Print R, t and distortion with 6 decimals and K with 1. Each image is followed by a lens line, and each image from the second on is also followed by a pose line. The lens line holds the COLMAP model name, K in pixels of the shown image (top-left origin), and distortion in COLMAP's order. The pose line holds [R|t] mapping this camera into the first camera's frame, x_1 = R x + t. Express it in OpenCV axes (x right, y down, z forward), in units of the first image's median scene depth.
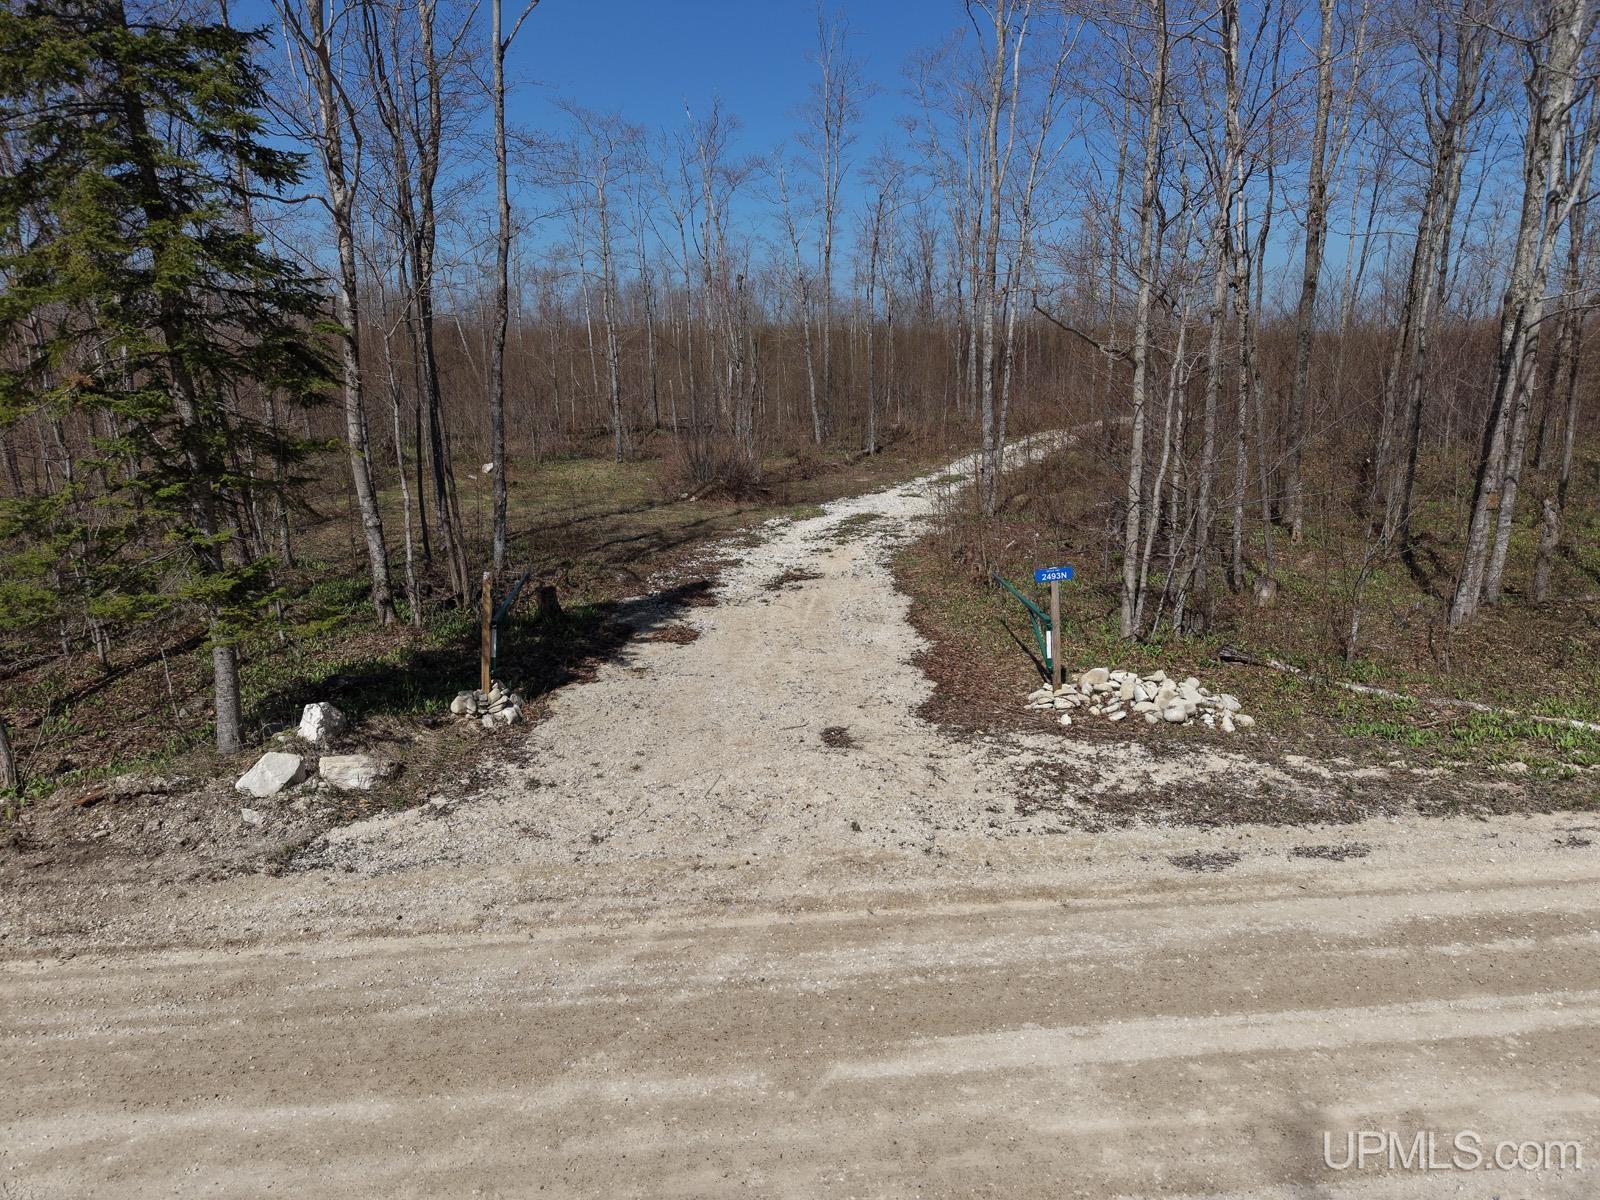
lens RADIAL K [[1065.3, 0, 796.9], [0, 1065.3, 607.6], [0, 0, 1]] dist [0.026183, -0.018854]
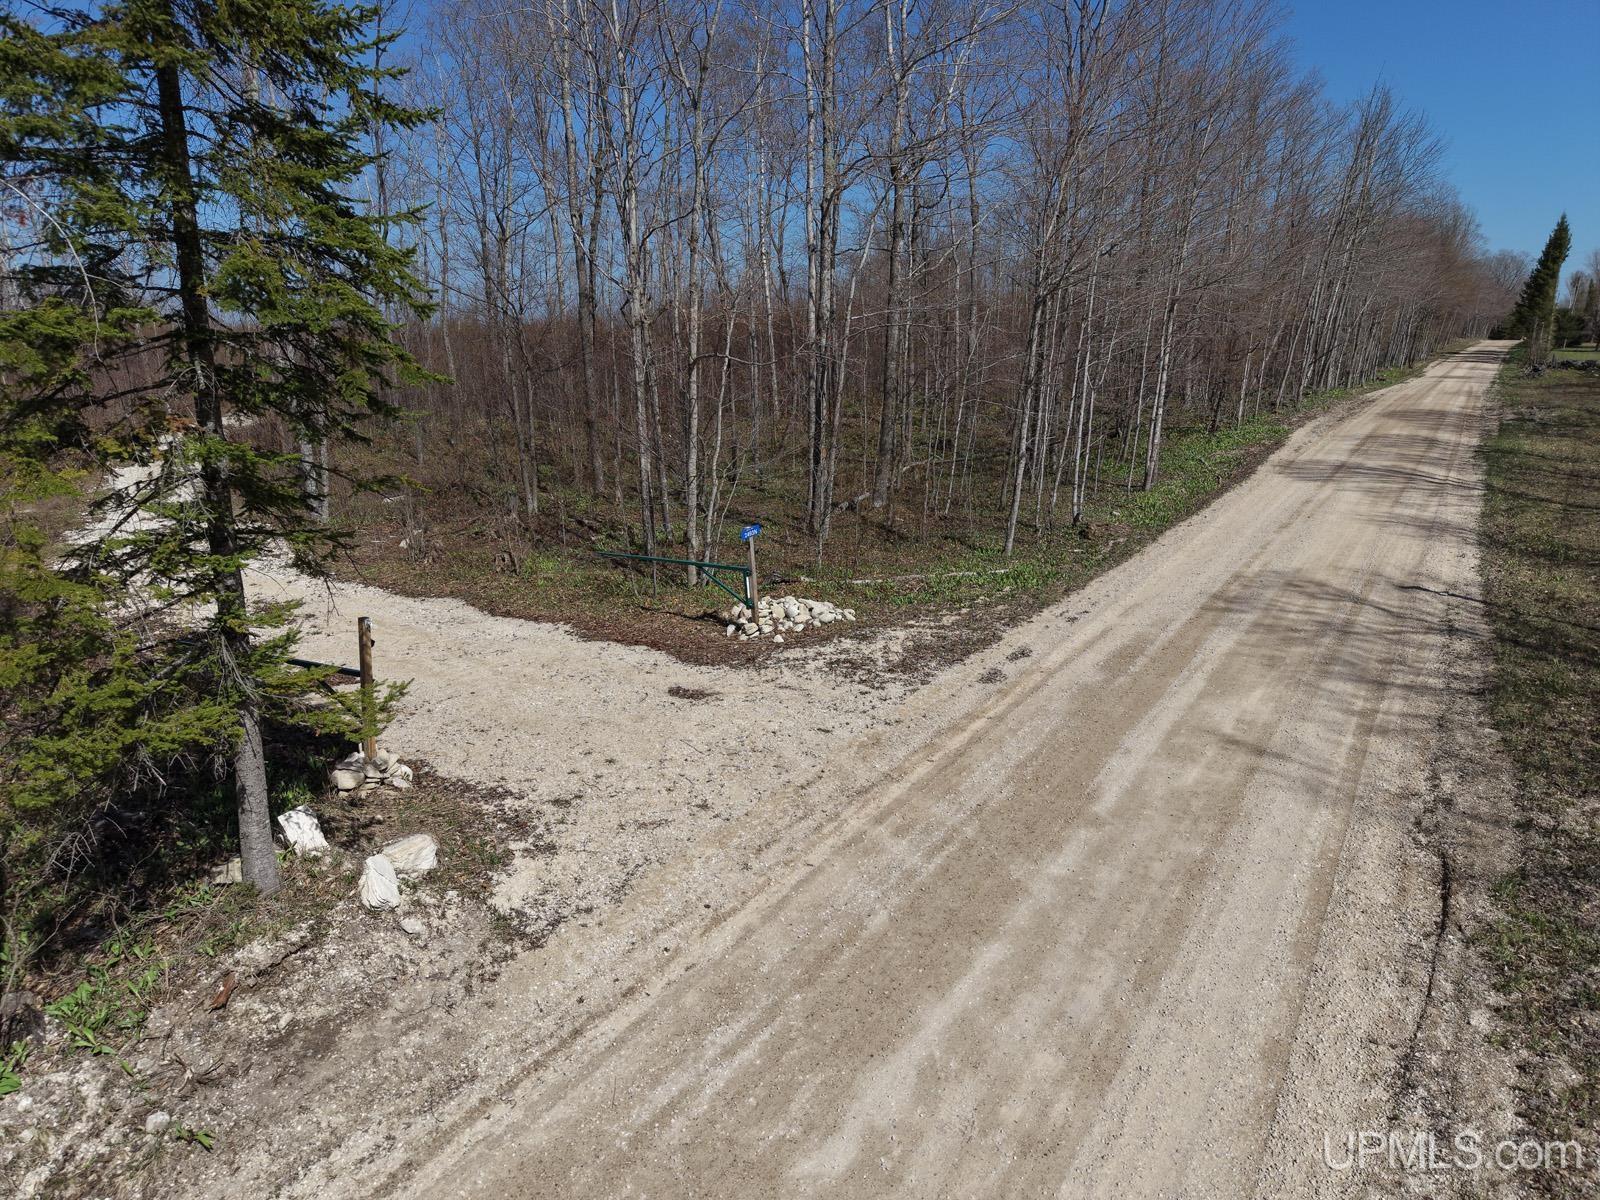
lens RADIAL K [[1065.3, 0, 796.9], [0, 1065.3, 607.6], [0, 0, 1]] dist [0.026183, -0.018854]
pose [[0.594230, -0.200928, 0.778793, -0.935954], [0.195330, 0.975356, 0.102601, -0.076757], [-0.780216, 0.091153, 0.618833, 0.220508]]
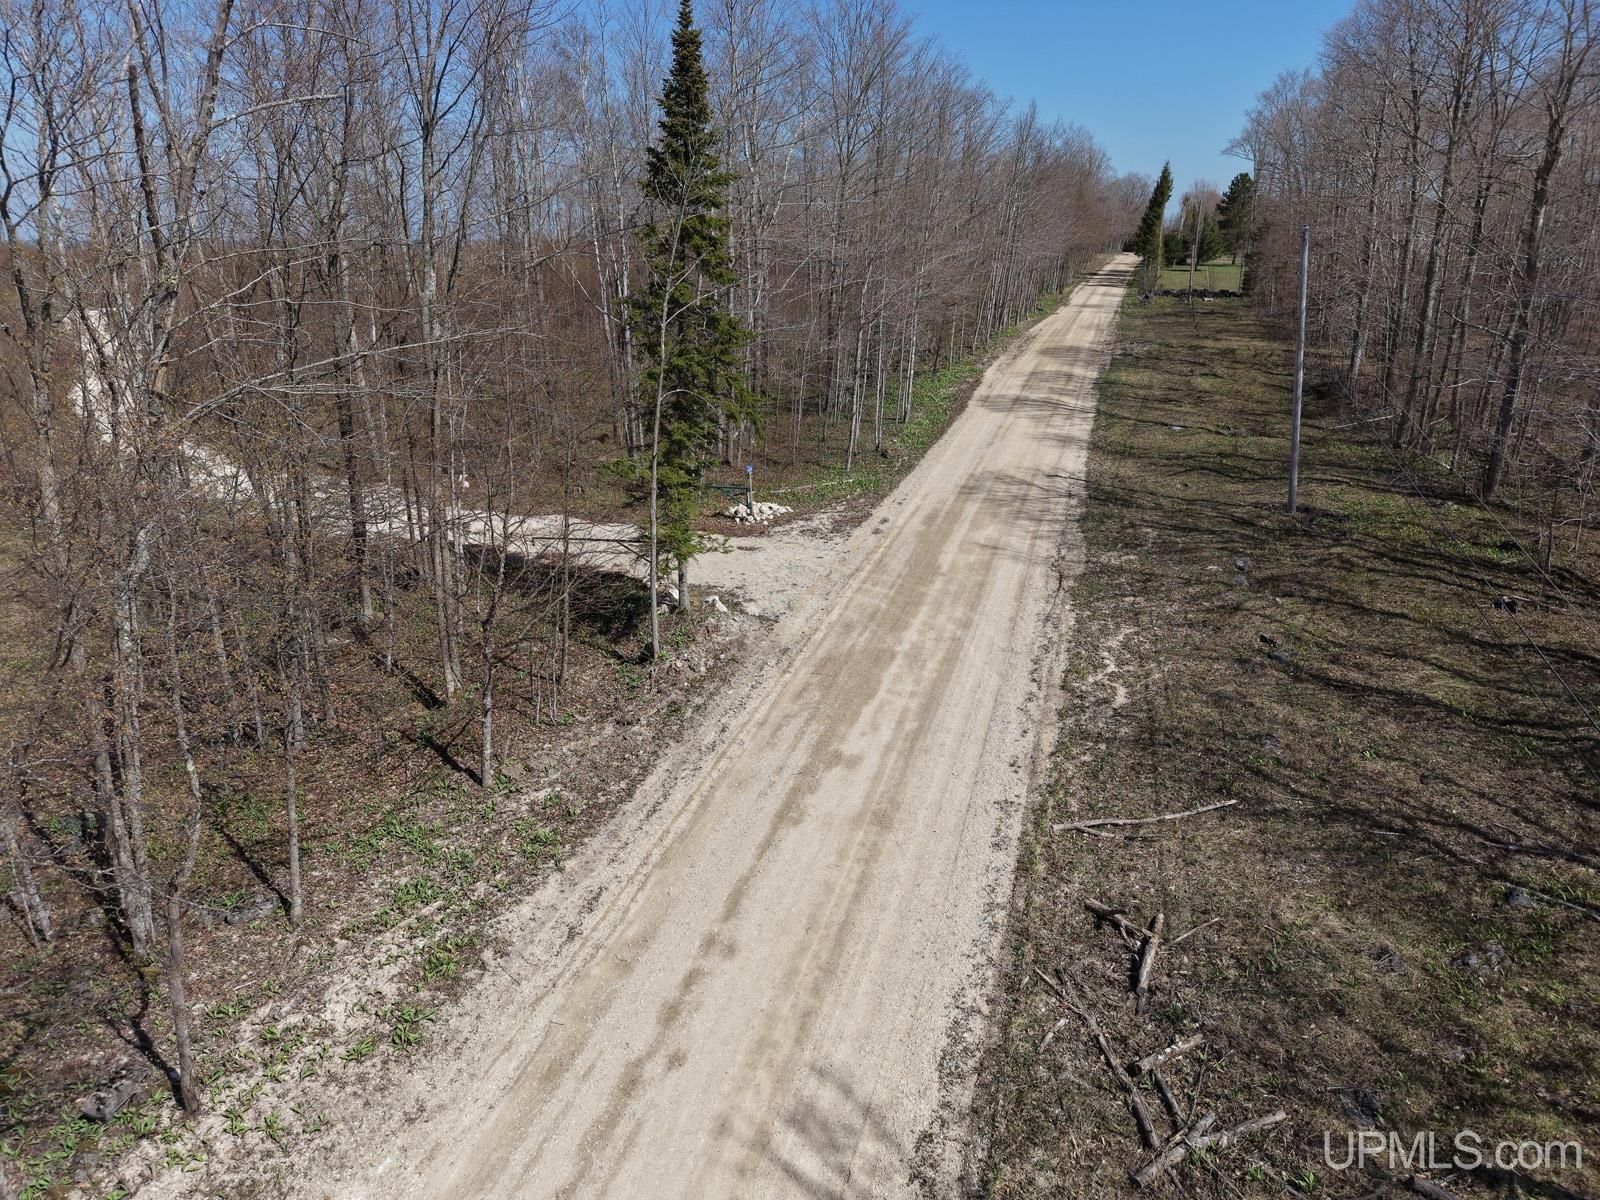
lens RADIAL K [[1065.3, 0, 796.9], [0, 1065.3, 607.6], [0, 0, 1]] dist [0.026183, -0.018854]
pose [[0.354547, -0.310523, 0.881970, -2.596638], [0.234097, 0.942684, 0.237793, -0.374034], [-0.905260, 0.122158, 0.406918, -0.113644]]
